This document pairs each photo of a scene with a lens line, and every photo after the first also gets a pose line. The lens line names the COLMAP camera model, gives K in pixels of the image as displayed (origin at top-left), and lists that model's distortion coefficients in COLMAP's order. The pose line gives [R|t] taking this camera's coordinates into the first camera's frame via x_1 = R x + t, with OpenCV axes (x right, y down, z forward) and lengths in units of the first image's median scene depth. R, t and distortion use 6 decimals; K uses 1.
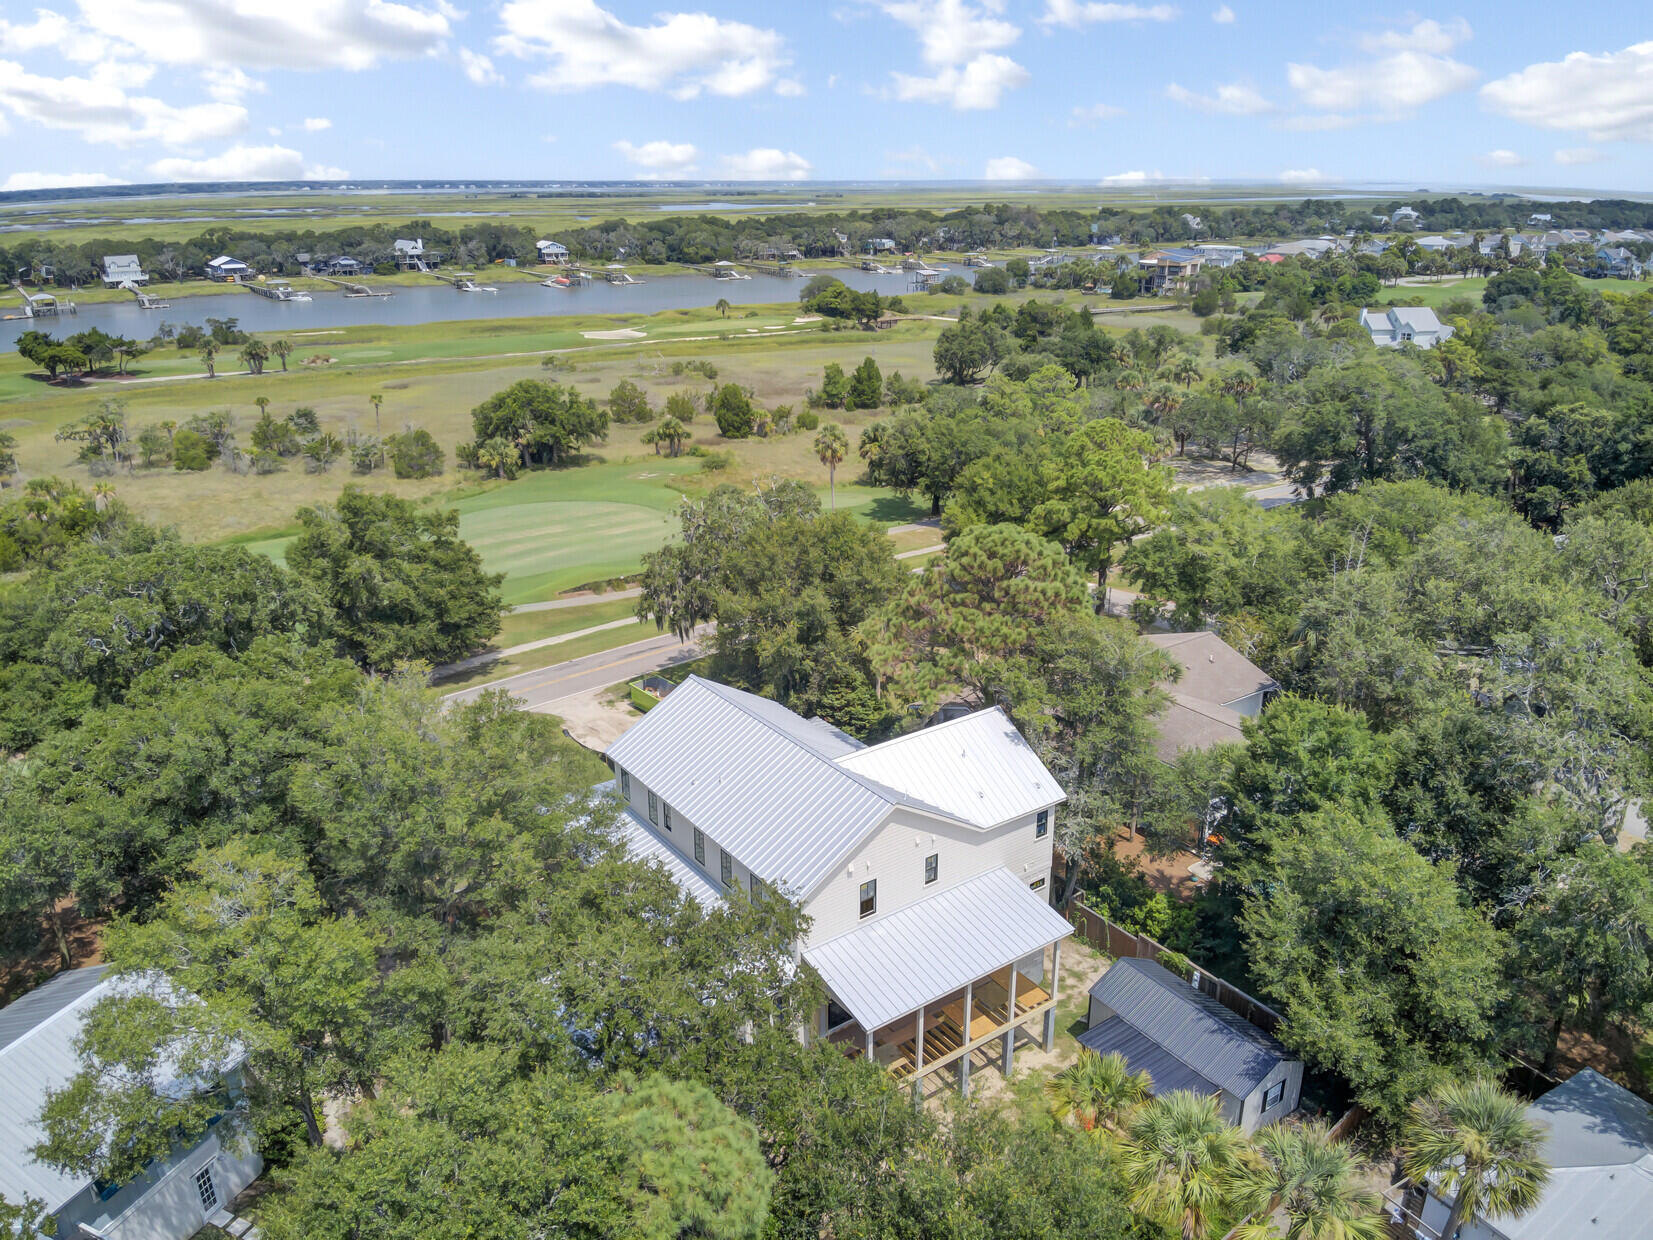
lens RADIAL K [[1186.0, 0, 824.5], [0, 1186.0, 659.6], [0, 0, 1]] dist [0.085126, -0.172429]
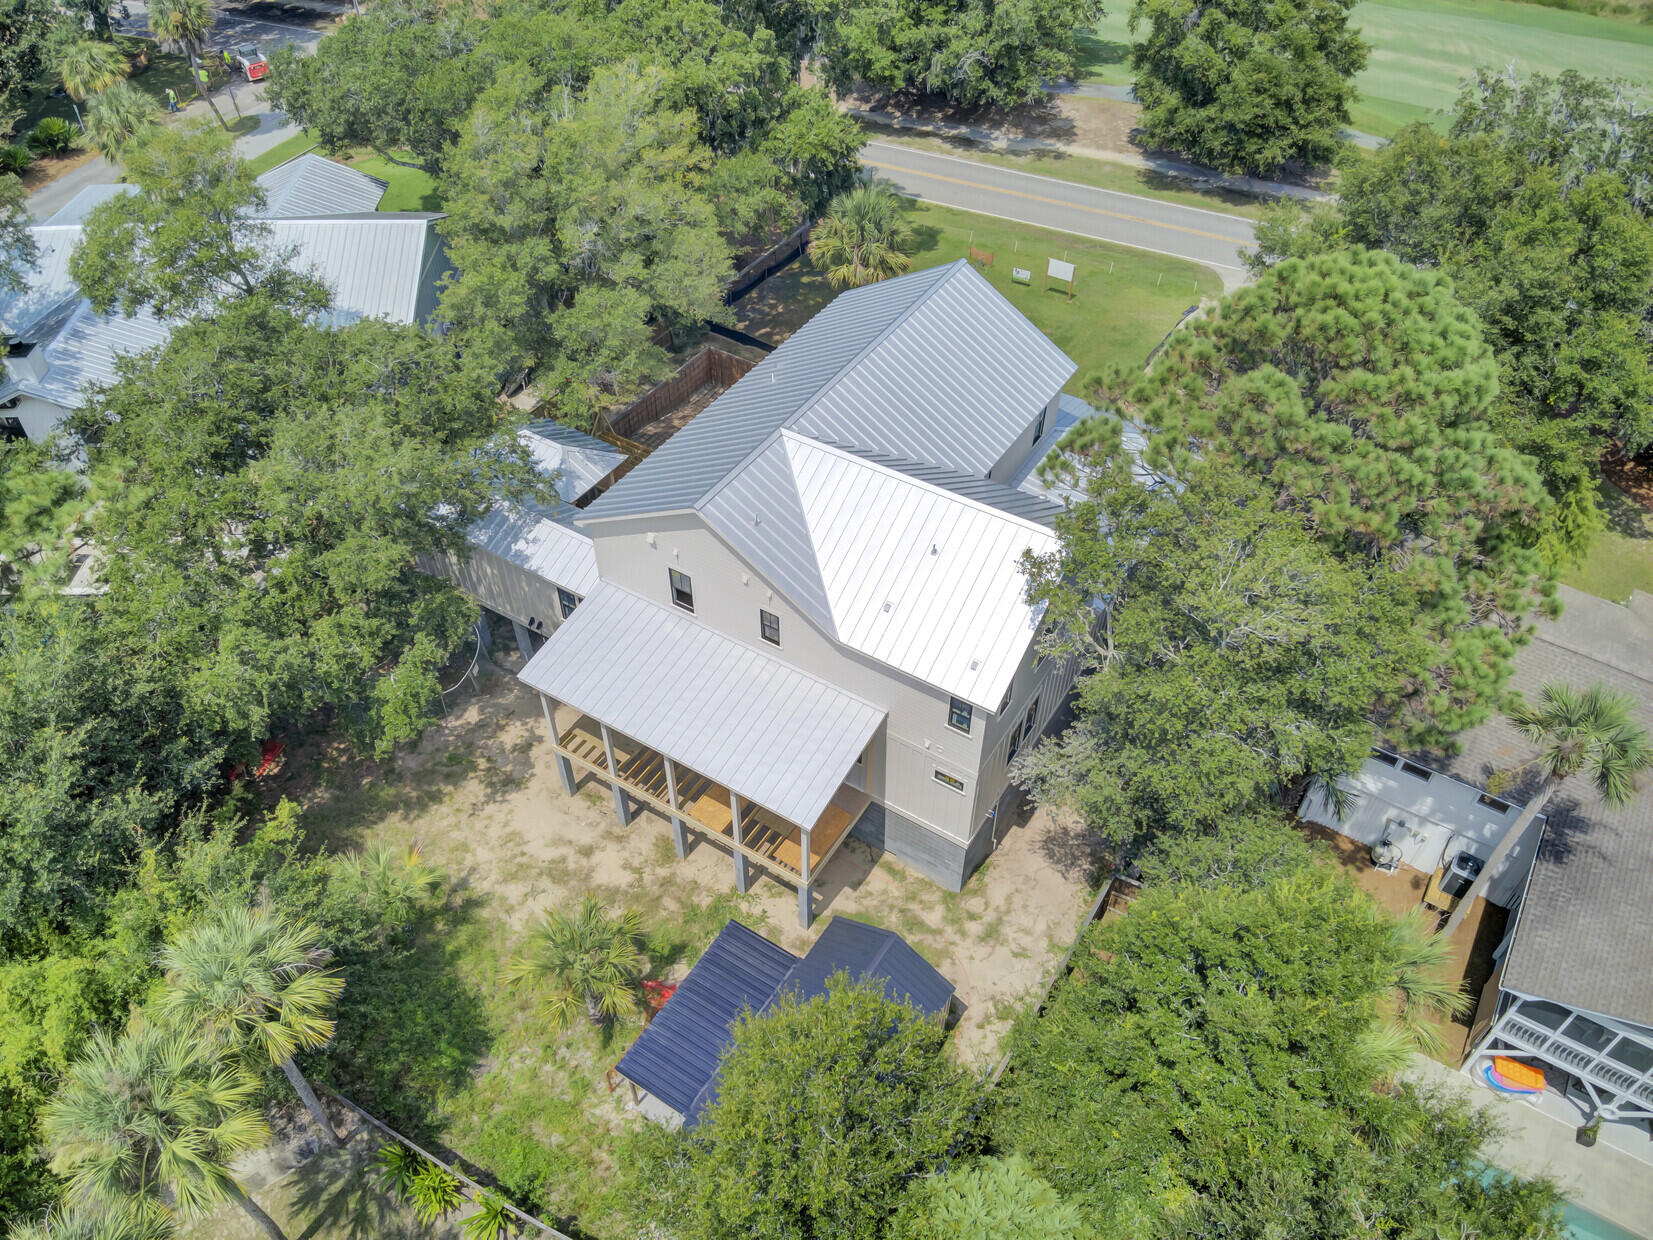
lens RADIAL K [[1189.2, 0, 824.5], [0, 1189.2, 629.2], [0, 0, 1]] dist [0.090066, -0.173420]
pose [[0.373123, 0.662417, -0.649602, 0.345760], [-0.342353, 0.749058, 0.567192, -0.147446], [0.862307, 0.010761, 0.506271, 0.403916]]
